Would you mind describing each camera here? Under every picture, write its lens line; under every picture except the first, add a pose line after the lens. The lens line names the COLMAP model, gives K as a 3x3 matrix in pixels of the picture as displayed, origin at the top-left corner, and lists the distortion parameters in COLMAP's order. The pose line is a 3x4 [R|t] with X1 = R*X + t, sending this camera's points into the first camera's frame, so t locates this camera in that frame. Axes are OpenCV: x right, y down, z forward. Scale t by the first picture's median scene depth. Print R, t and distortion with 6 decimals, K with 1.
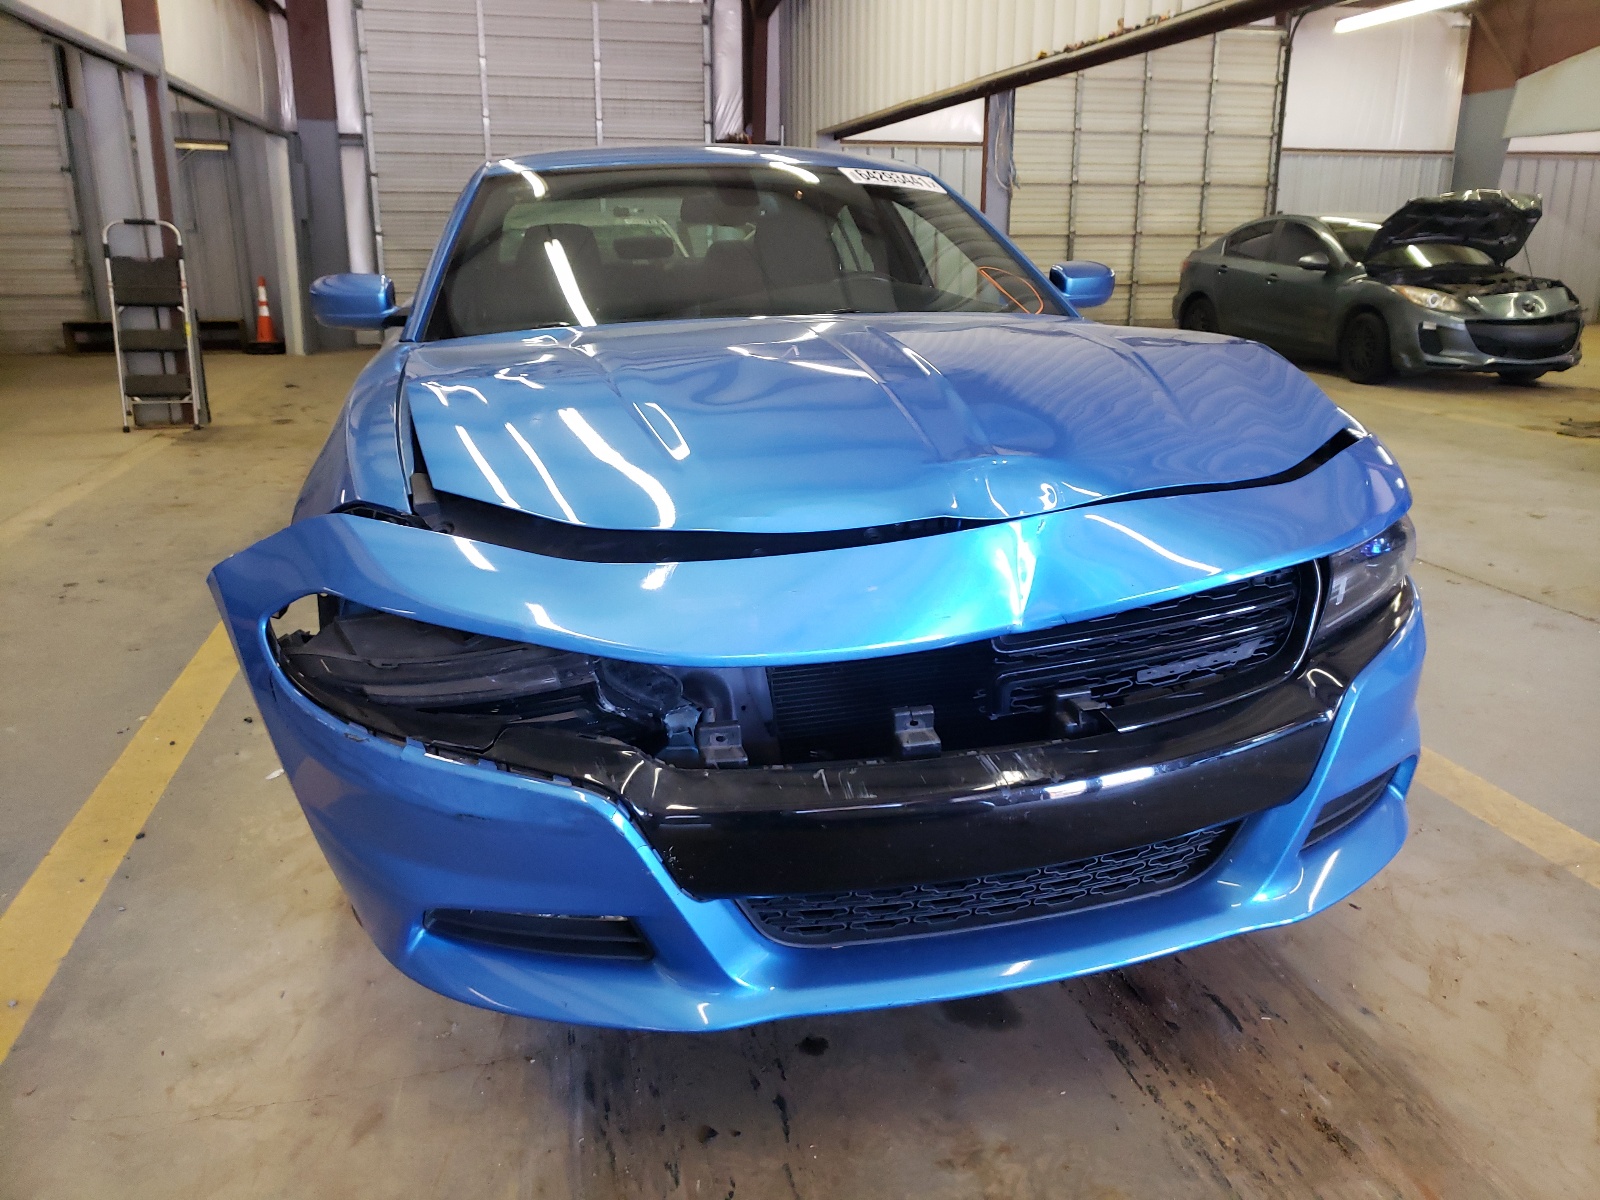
lens RADIAL K [[1229.7, 0, 800.0], [0, 1229.7, 600.0], [0, 0, 1]] dist [0.011148, 0.005305]
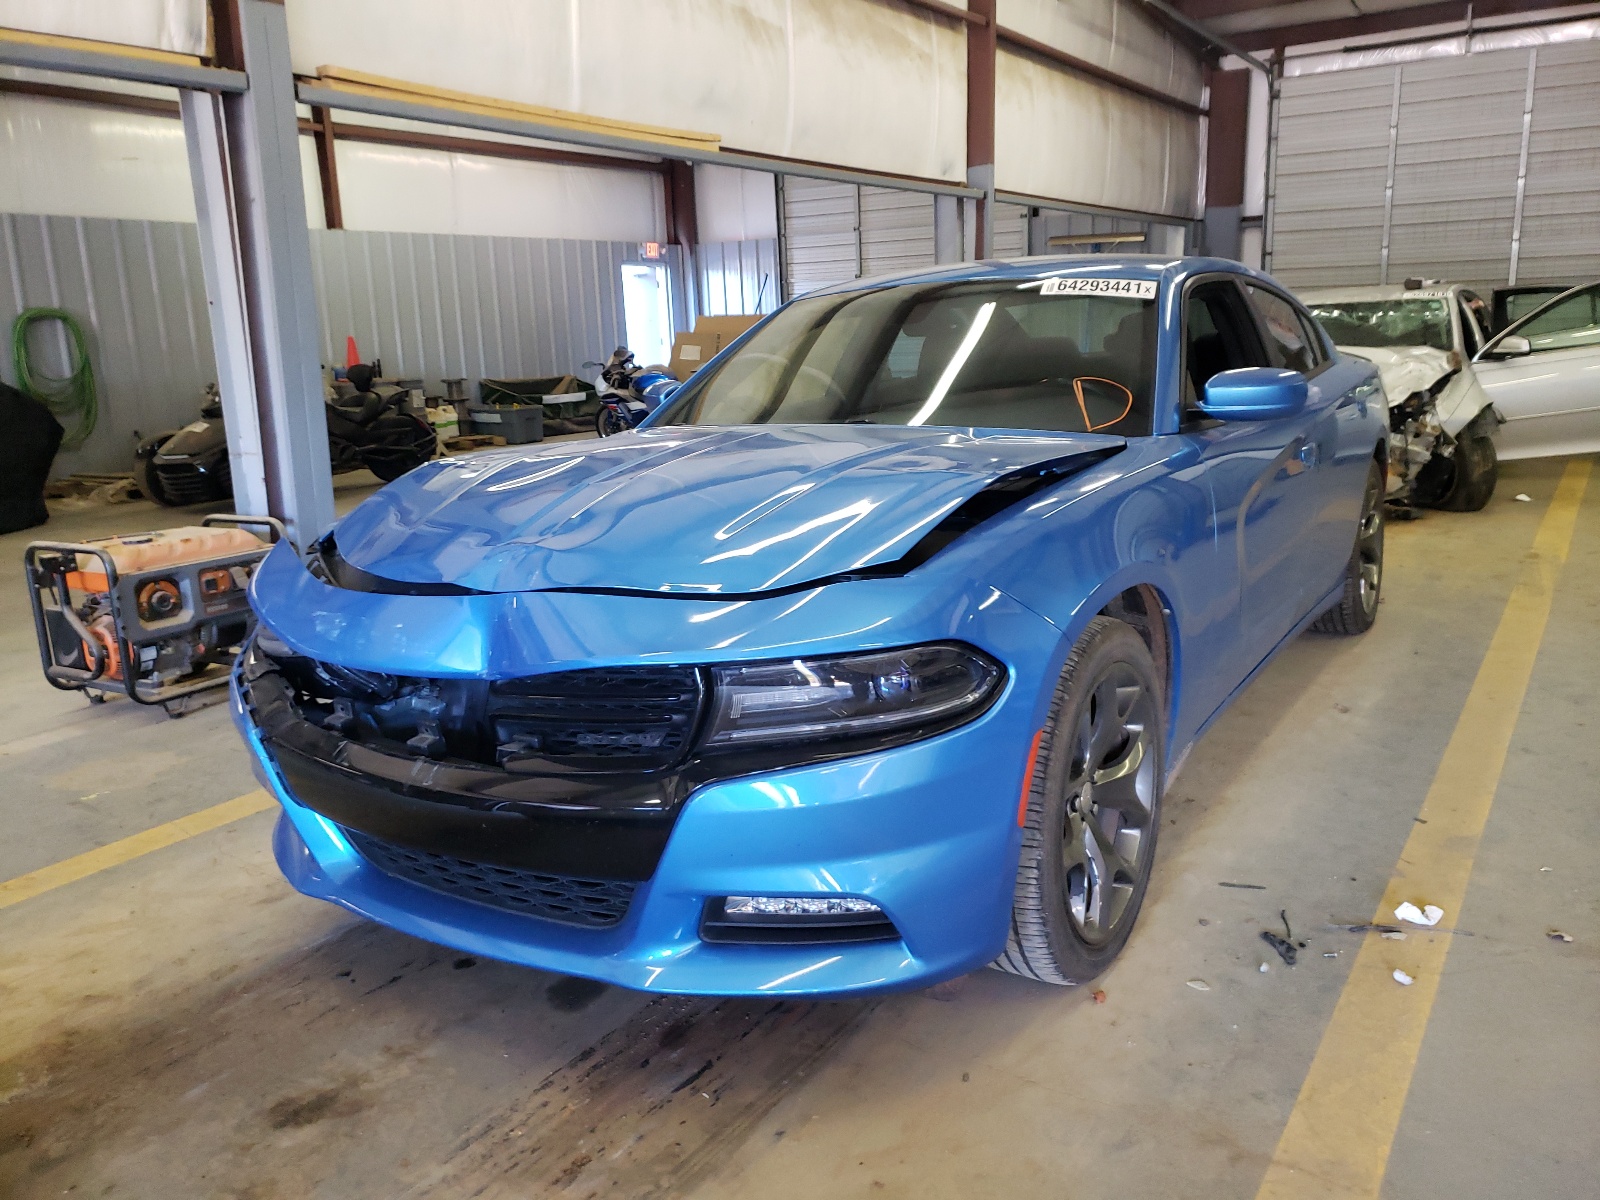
lens RADIAL K [[1210.5, 0, 800.0], [0, 1210.5, 600.0], [0, 0, 1]] dist [0.000719, 0.000287]
pose [[0.693092, 0.140555, -0.707014, 0.150460], [-0.173177, 0.984548, 0.025961, -0.016791], [0.699738, 0.104445, 0.706723, 0.036608]]
